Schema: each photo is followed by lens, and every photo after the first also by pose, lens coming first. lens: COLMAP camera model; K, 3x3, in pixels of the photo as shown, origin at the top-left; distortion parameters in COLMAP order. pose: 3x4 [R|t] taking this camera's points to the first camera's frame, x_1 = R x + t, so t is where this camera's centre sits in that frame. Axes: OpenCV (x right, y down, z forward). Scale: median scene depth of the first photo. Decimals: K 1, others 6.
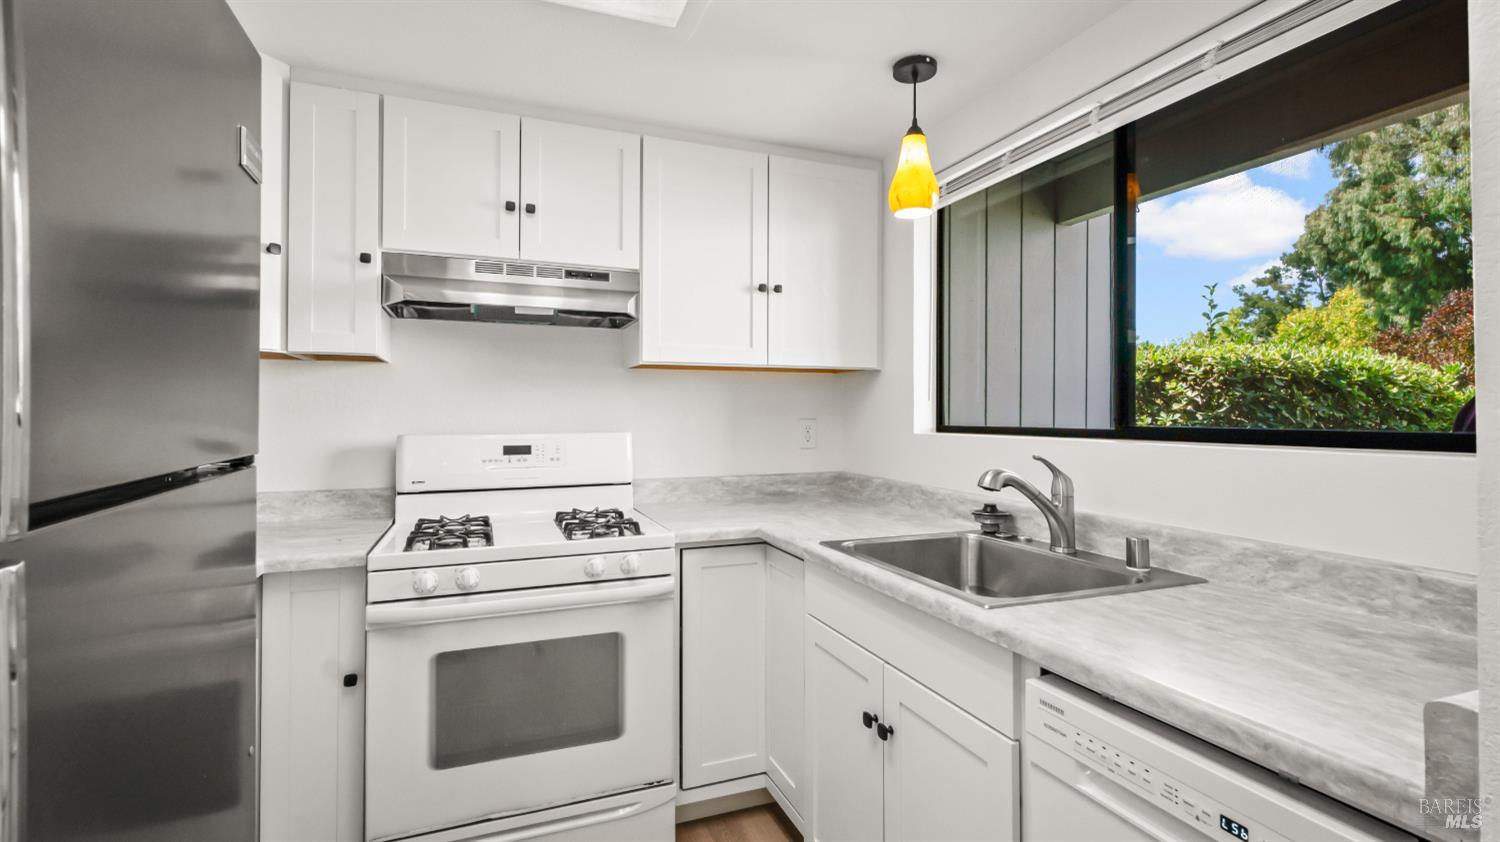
lens RADIAL K [[677.4, 0, 744.8], [0, 677.4, 403.9], [0, 0, 1]] dist [0.009232, -0.000645]
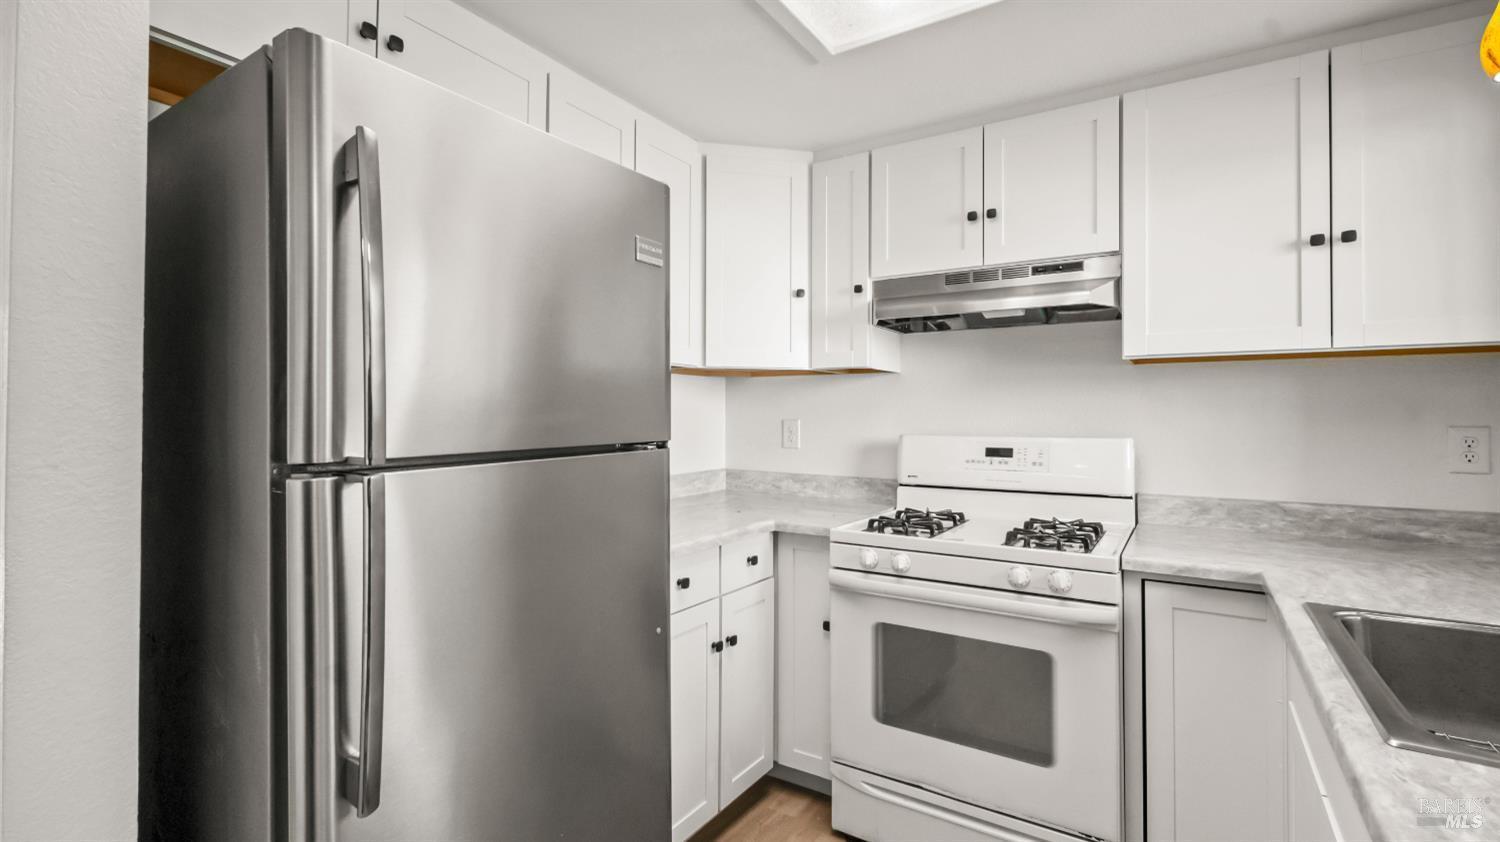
lens RADIAL K [[677.4, 0, 744.8], [0, 677.4, 403.9], [0, 0, 1]] dist [0.009232, -0.000645]
pose [[0.587632, -0.011857, -0.809042, 0.275244], [0.007587, 0.999929, -0.009144, 0.002458], [0.809093, -0.000765, 0.587680, 0.104456]]
